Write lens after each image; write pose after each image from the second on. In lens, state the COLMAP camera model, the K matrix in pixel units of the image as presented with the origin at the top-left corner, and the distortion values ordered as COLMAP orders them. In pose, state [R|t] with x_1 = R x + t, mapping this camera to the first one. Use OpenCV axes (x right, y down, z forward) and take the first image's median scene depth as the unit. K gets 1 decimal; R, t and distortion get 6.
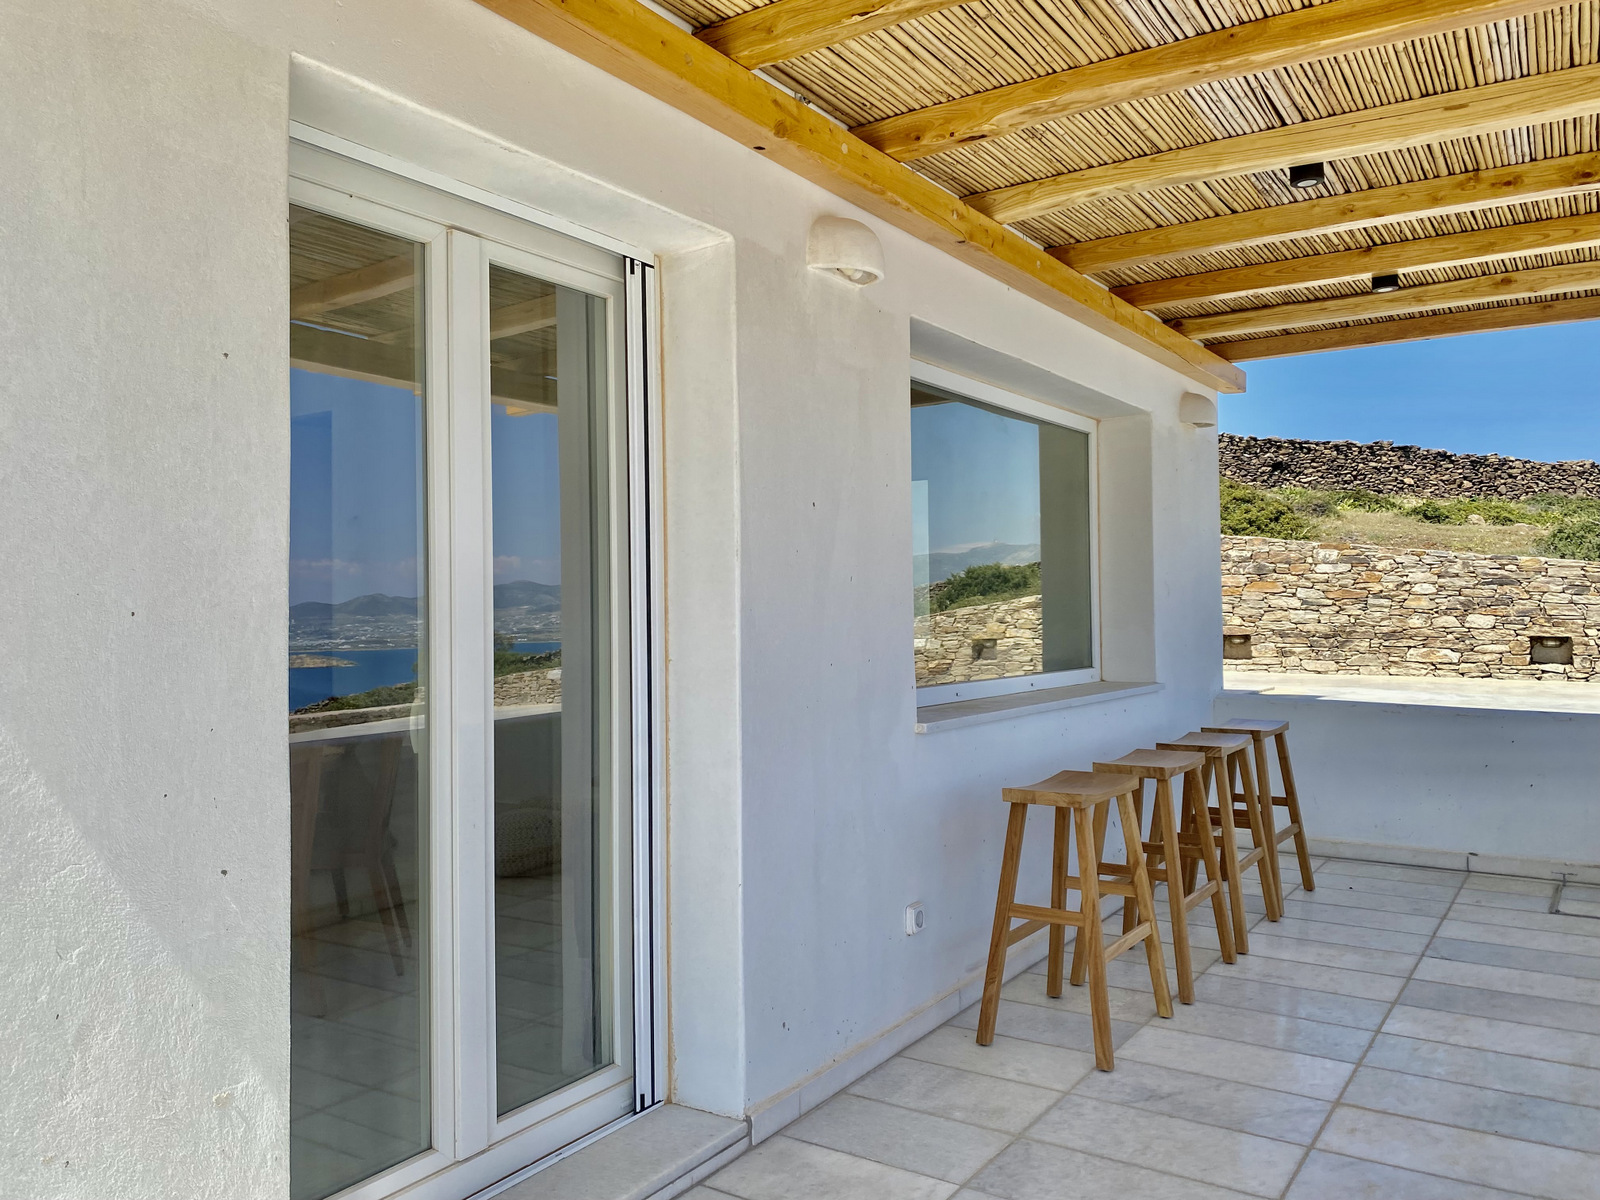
lens RADIAL K [[1228.9, 0, 800.0], [0, 1228.9, 600.0], [0, 0, 1]] dist [0.006580, 0.002249]
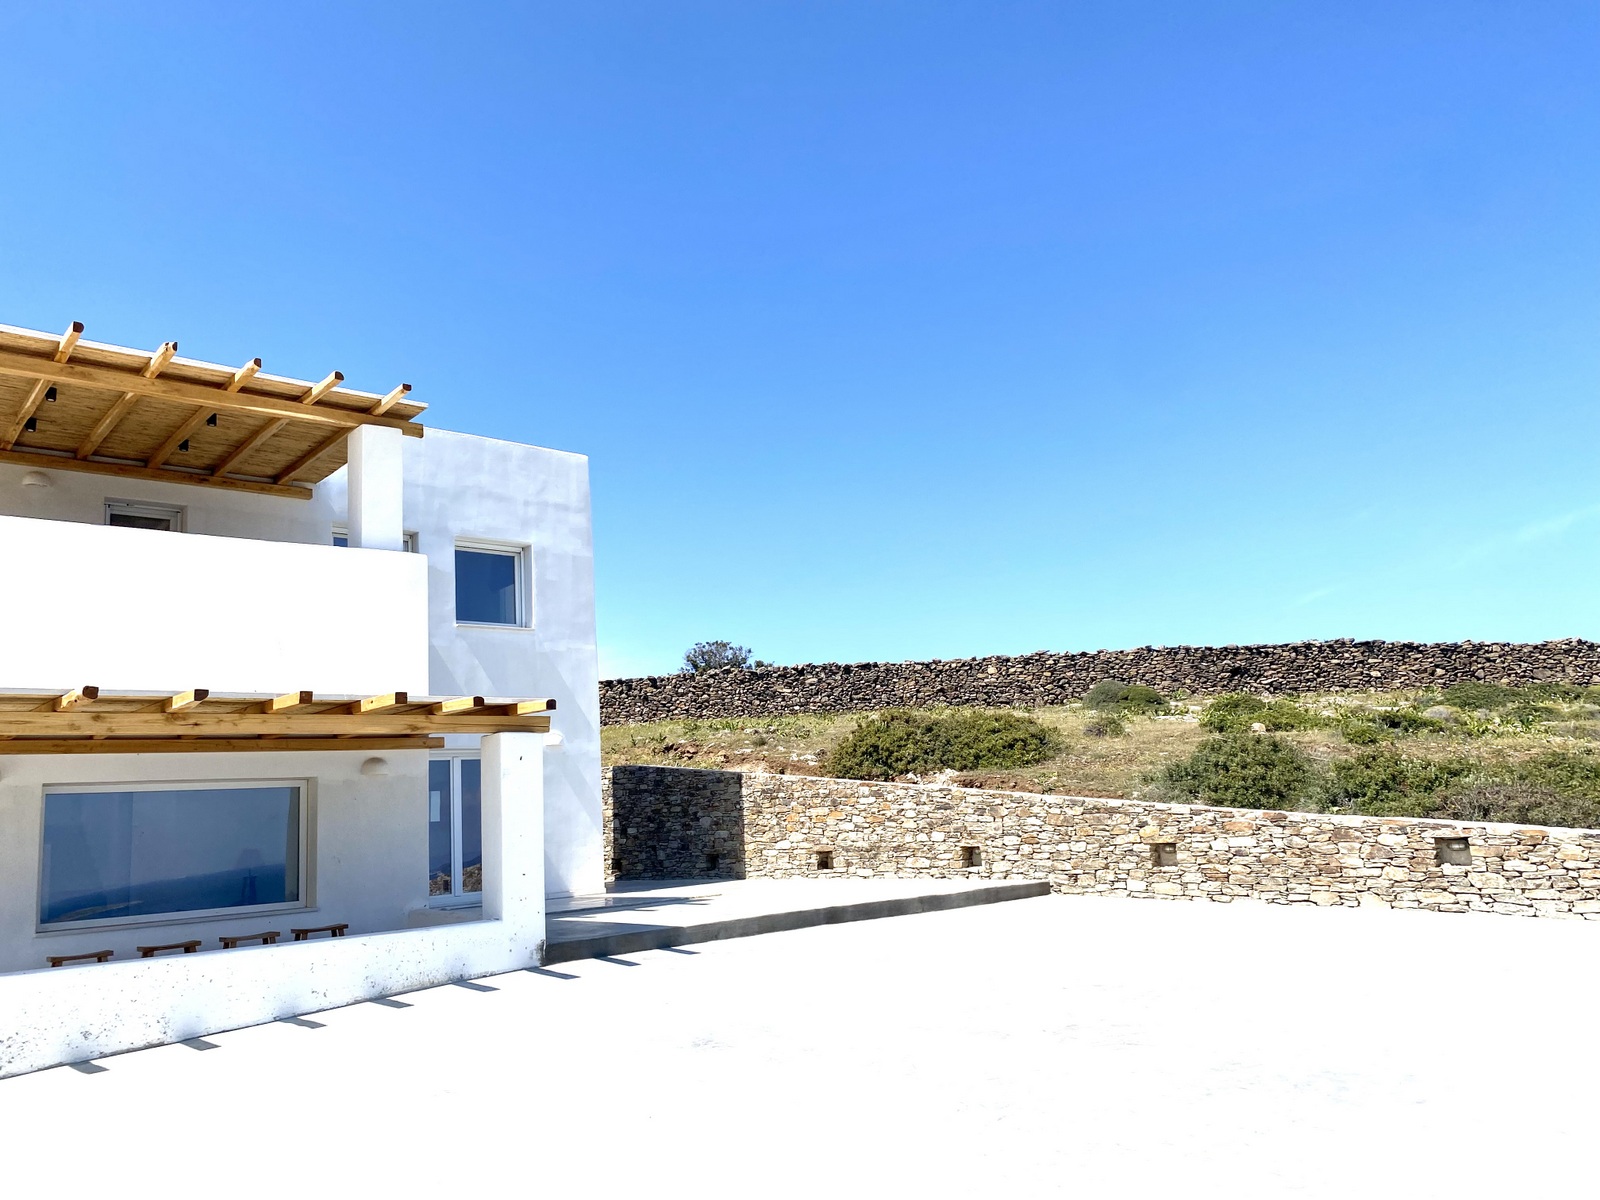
lens RADIAL K [[1215.9, 0, 800.0], [0, 1215.9, 600.0], [0, 0, 1]] dist [0.068096, -0.108683]
pose [[0.960270, -0.100144, -0.260484, 0.720205], [0.056583, 0.983876, -0.169664, -0.018873], [0.273275, 0.148184, 0.950454, -0.361729]]
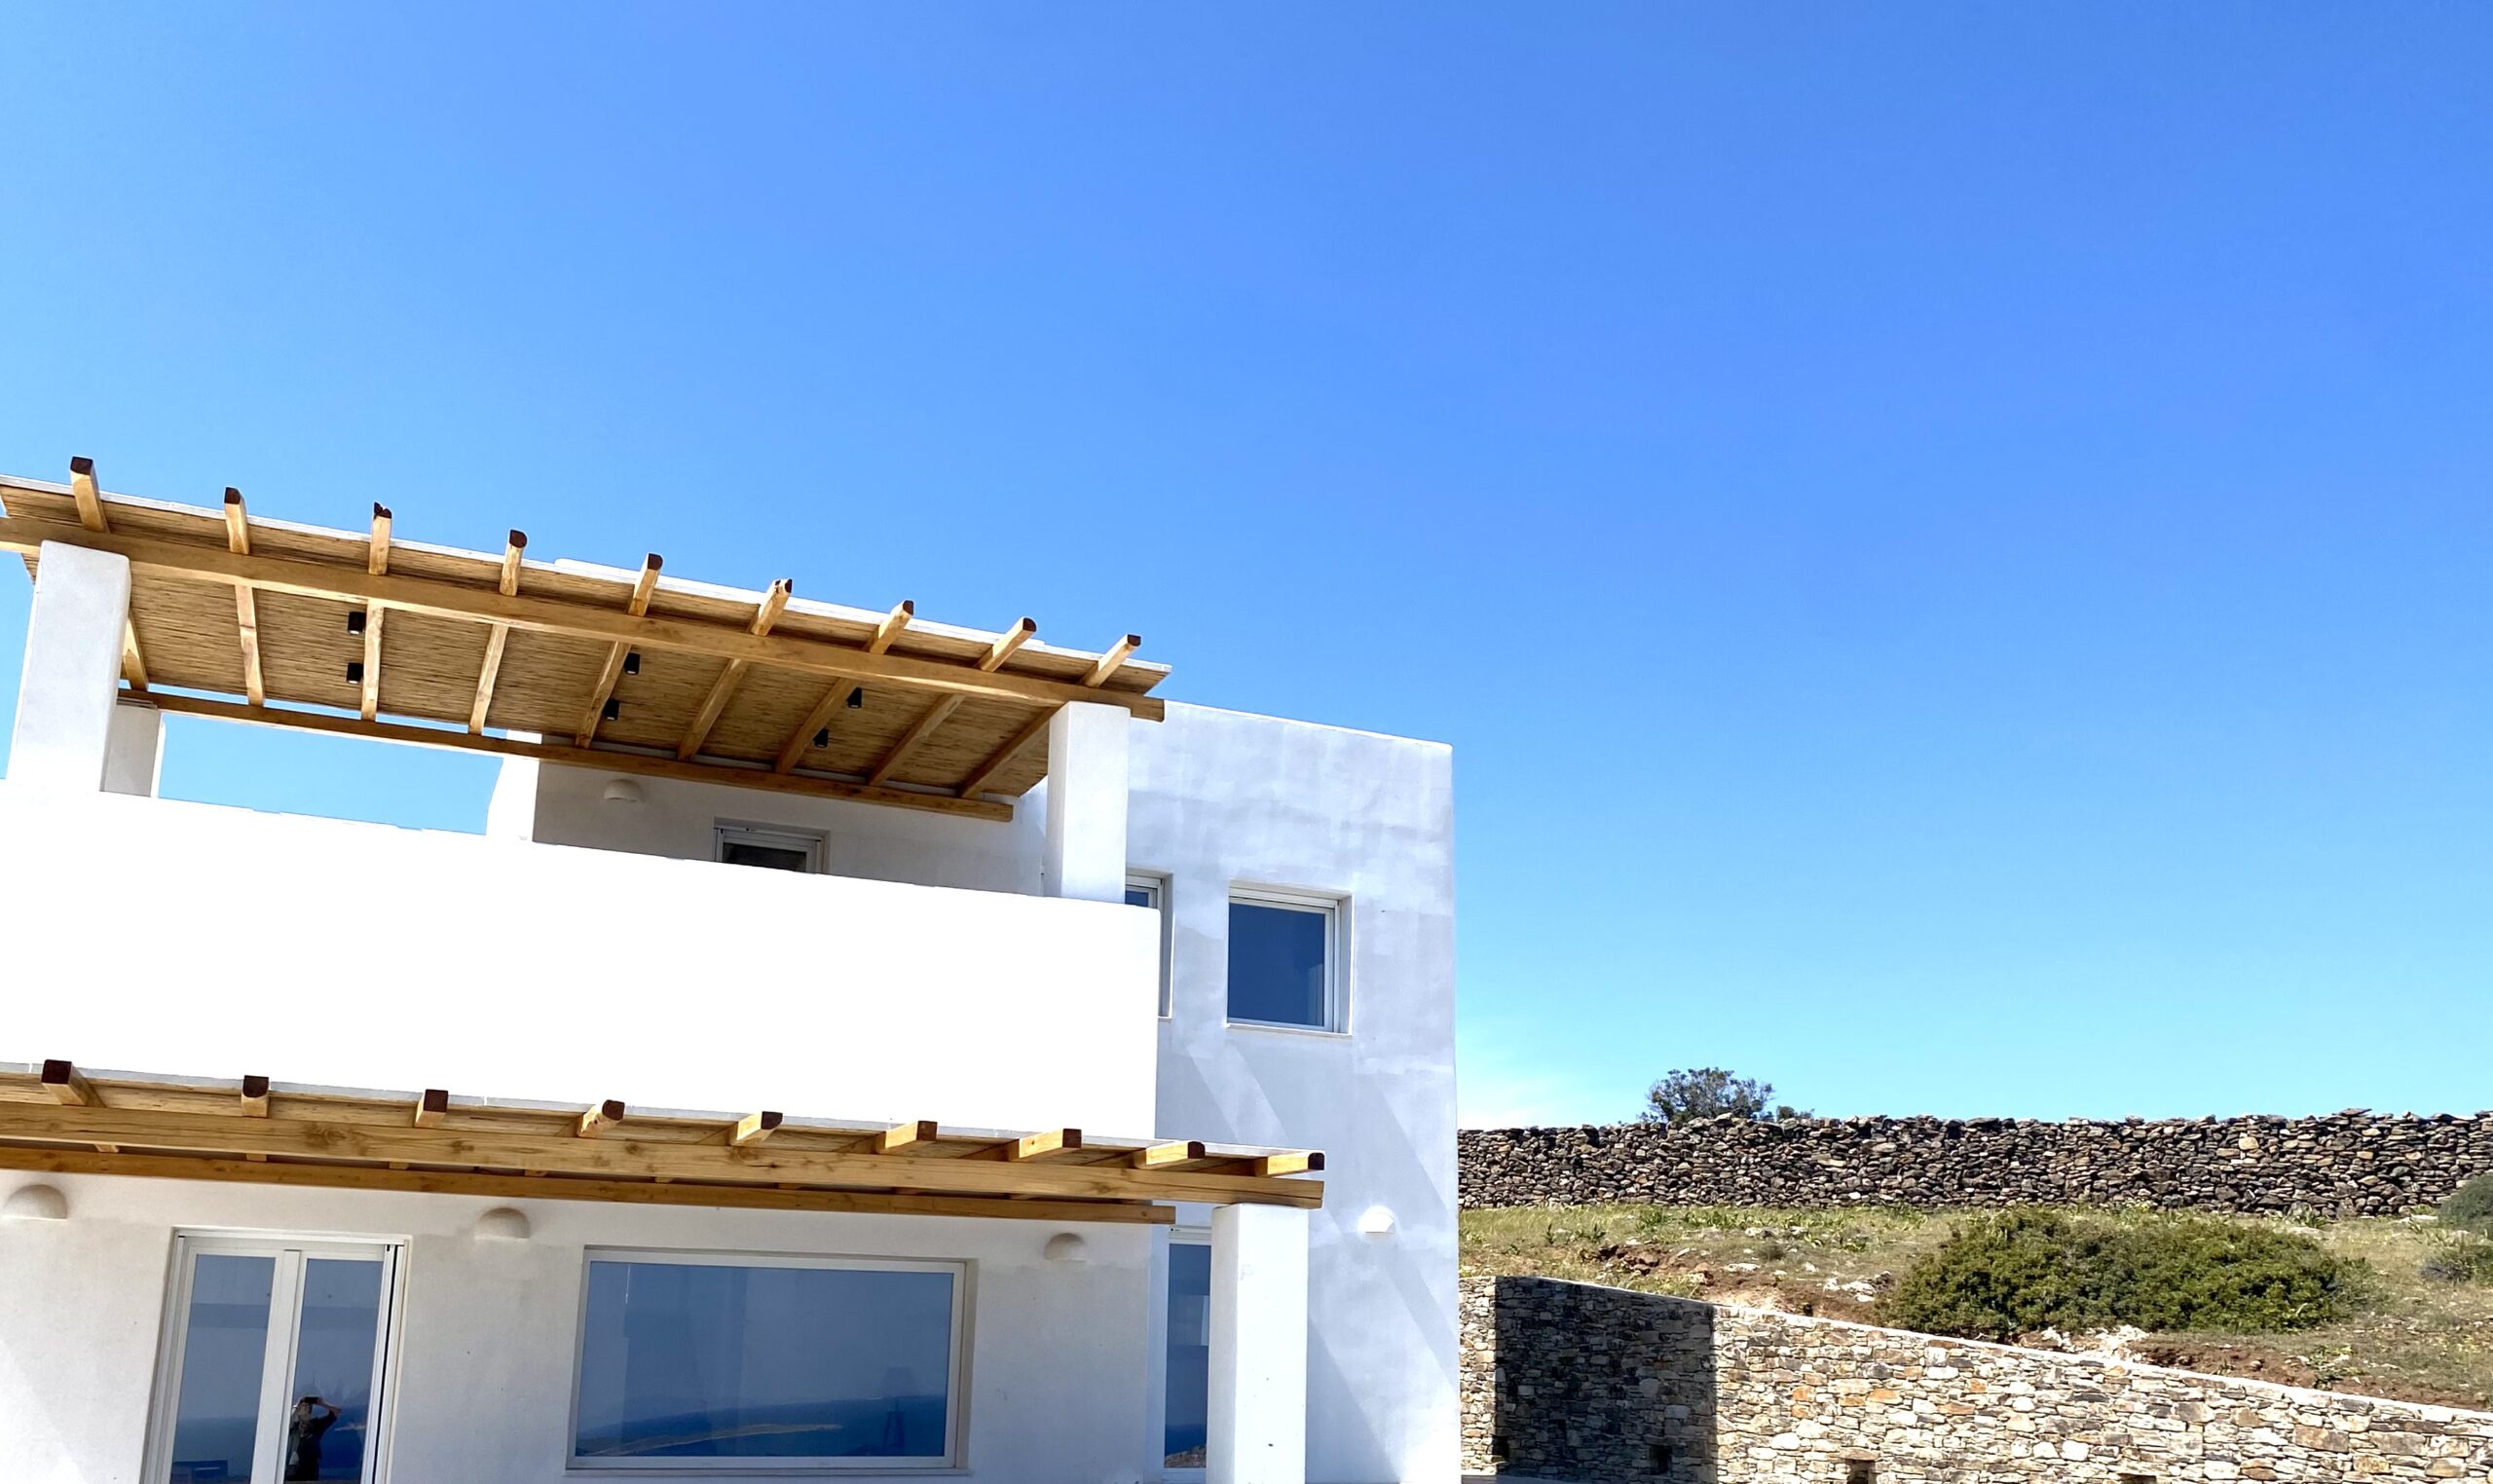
lens RADIAL K [[2082.9, 0, 1237.8], [0, 2082.9, 952.1], [0, 0, 1]] dist [0.166352, -0.378359]
pose [[0.836621, -0.089942, -0.540348, 0.772218], [-0.020150, 0.980707, -0.194440, -0.017147], [0.547412, 0.173561, 0.818668, -0.335939]]
